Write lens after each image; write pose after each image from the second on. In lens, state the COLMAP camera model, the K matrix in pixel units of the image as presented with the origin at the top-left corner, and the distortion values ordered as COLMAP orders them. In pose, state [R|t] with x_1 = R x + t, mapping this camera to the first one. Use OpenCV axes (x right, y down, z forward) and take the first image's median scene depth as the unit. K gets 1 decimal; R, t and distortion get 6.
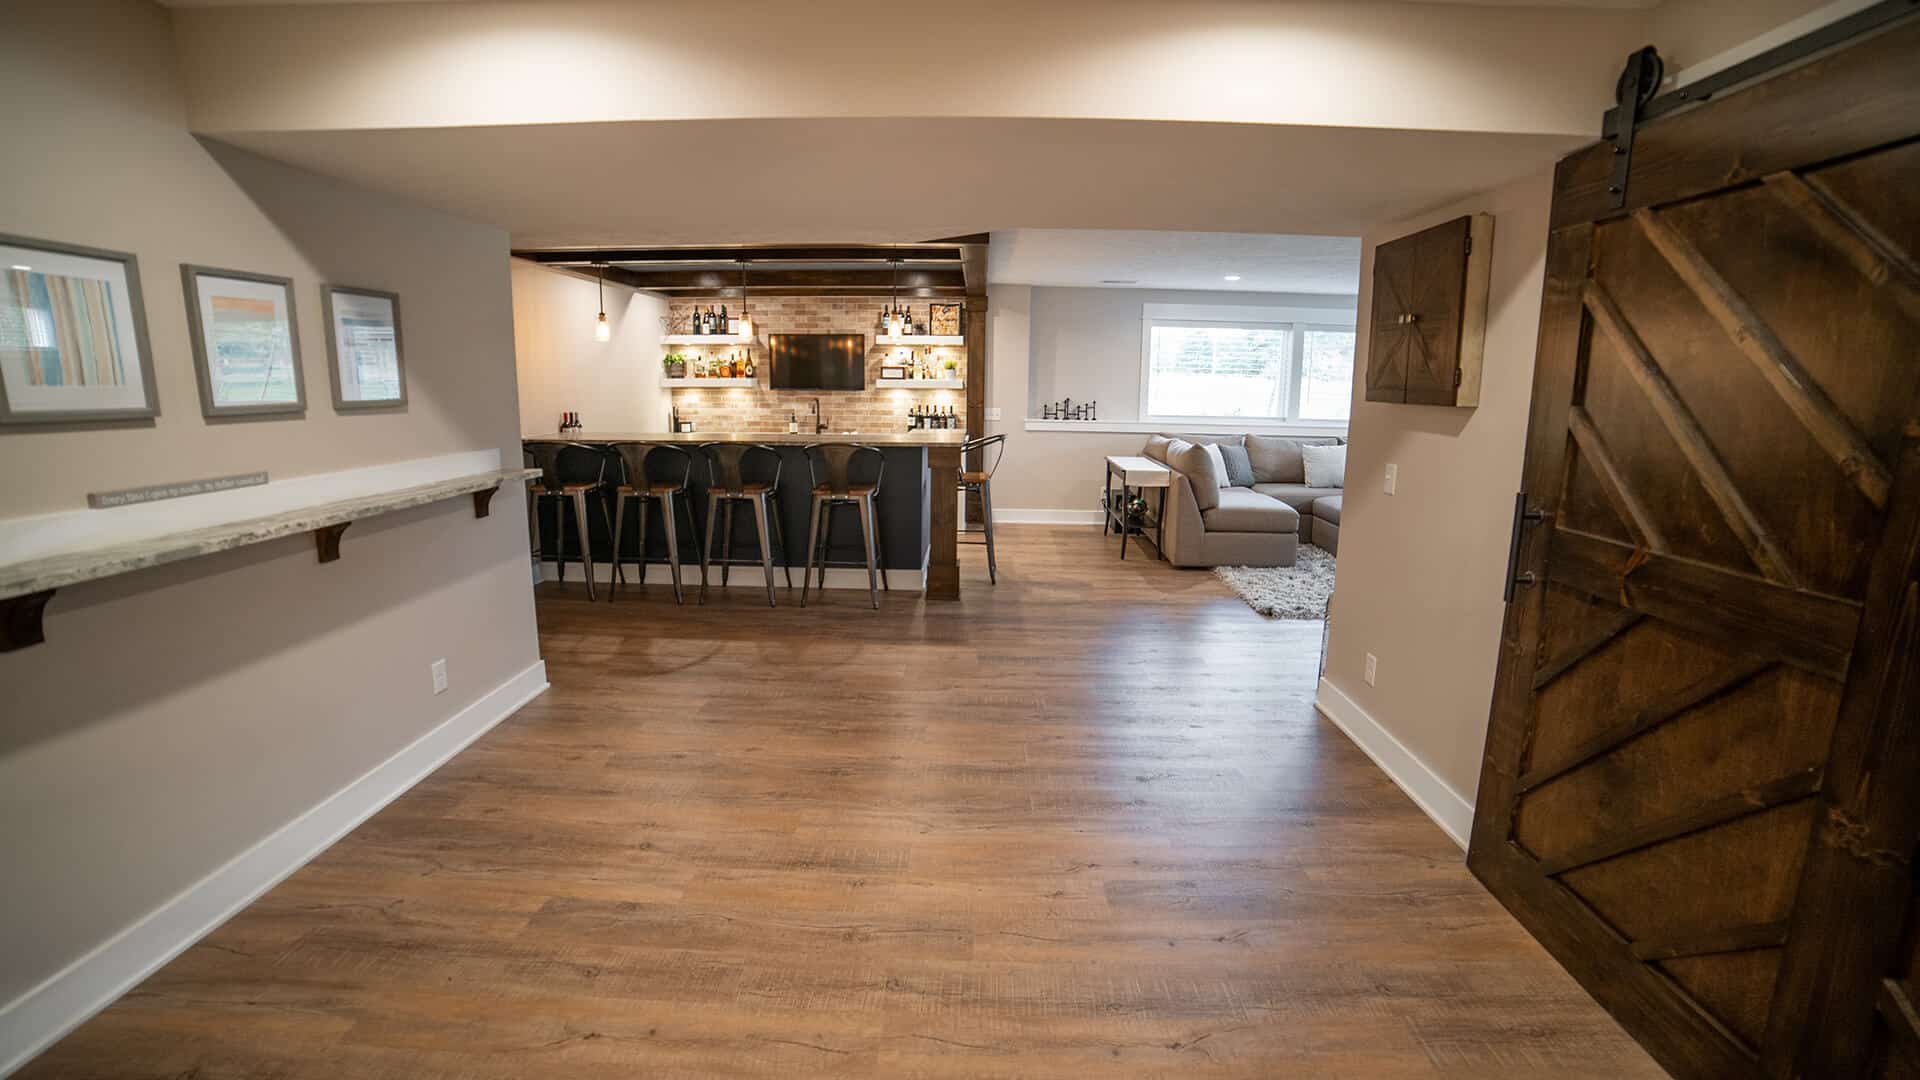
lens RADIAL K [[800.3, 0, 962.6], [0, 800.3, 517.6], [0, 0, 1]] dist [-0.118169, 0.042421]
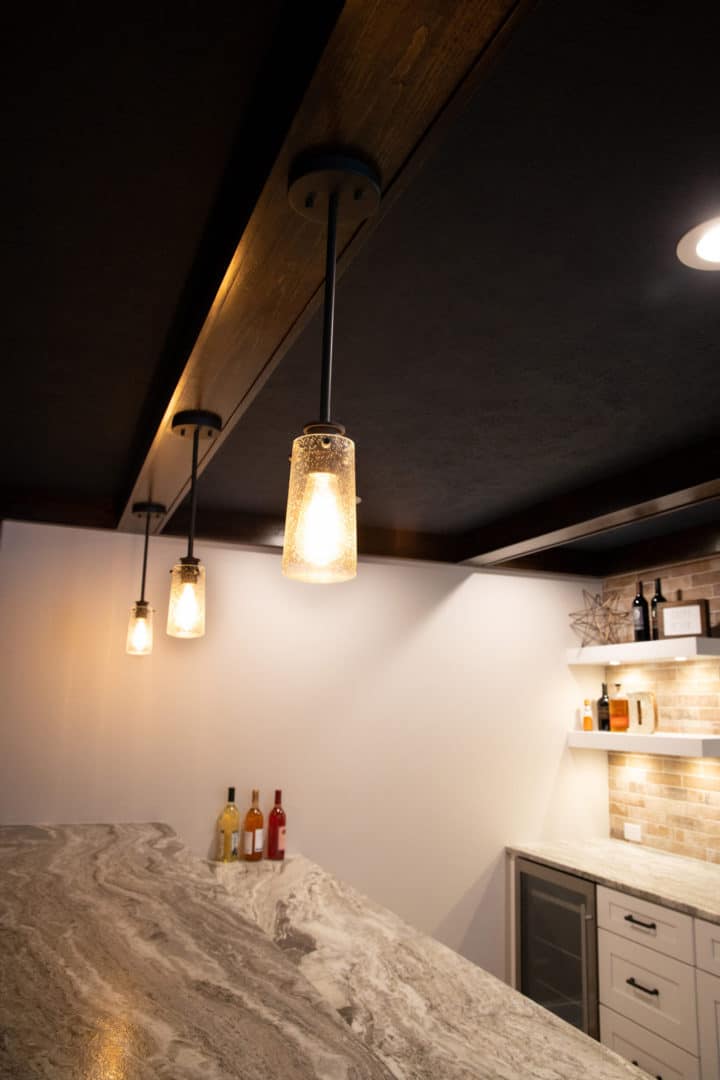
lens RADIAL K [[787.2, 0, 362.2], [0, 787.2, 531.4], [0, 0, 1]] dist [-0.101668, 0.078727]
pose [[0.393937, -0.197022, -0.897773, 0.052357], [-0.174997, 0.942812, -0.283694, -0.131049], [0.902324, 0.268865, 0.336930, 0.664344]]
